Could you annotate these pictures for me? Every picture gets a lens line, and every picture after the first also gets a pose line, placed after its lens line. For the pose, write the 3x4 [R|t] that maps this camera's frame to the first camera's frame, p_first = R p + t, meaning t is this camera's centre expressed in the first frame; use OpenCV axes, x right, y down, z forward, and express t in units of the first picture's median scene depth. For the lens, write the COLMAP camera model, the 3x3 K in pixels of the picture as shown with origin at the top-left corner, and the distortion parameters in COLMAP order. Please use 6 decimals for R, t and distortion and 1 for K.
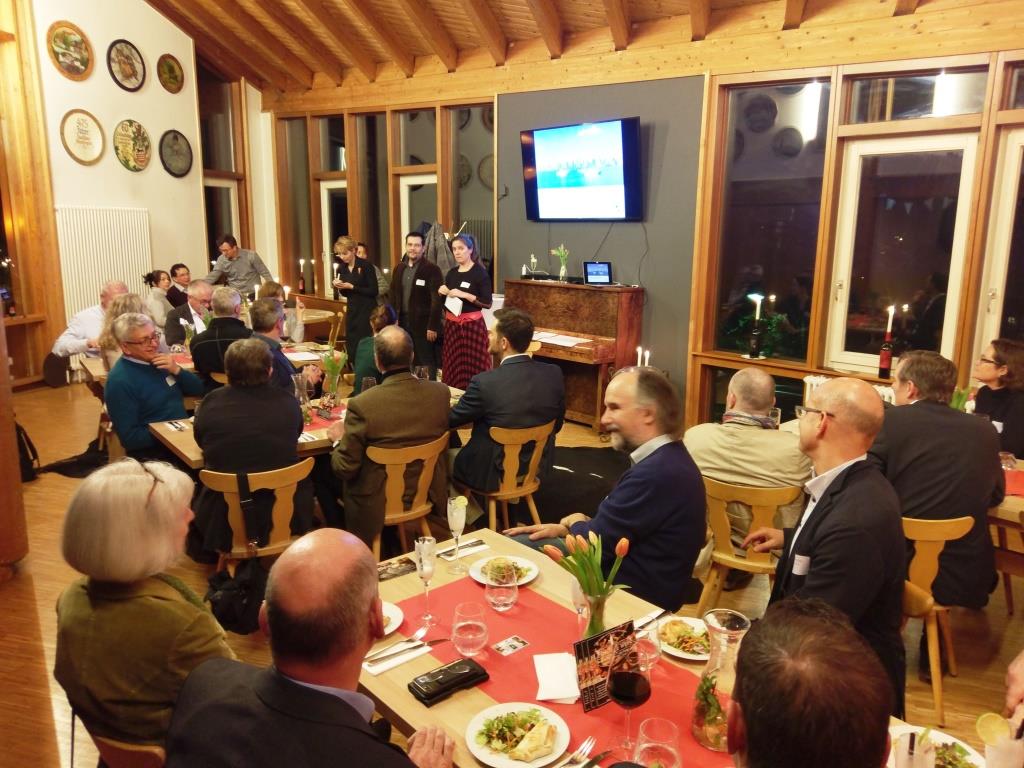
lens RADIAL K [[787.5, 0, 515.1], [0, 787.5, 384.1], [0, 0, 1]] dist [0.056914, -0.041194]
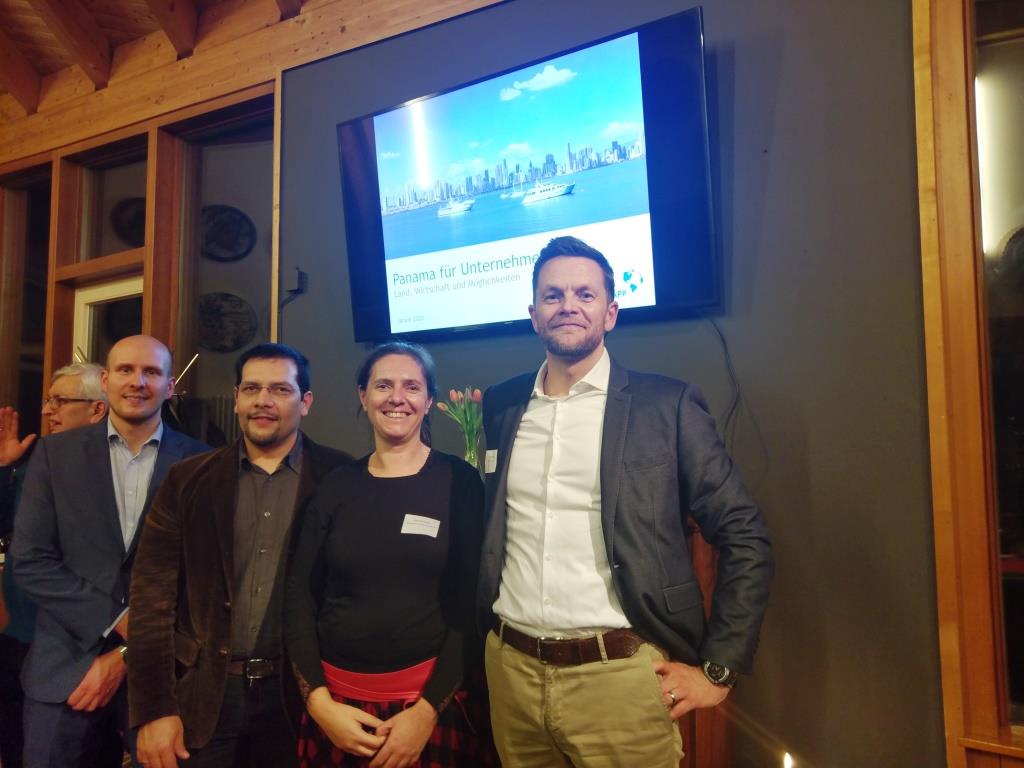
lens RADIAL K [[787.5, 0, 513.9], [0, 787.5, 387.8], [0, 0, 1]] dist [0.056914, -0.041194]
pose [[0.972590, 0.009265, 0.232344, 0.001151], [0.052255, 0.964939, -0.257219, -0.086823], [-0.226581, 0.262309, 0.938006, 0.660903]]
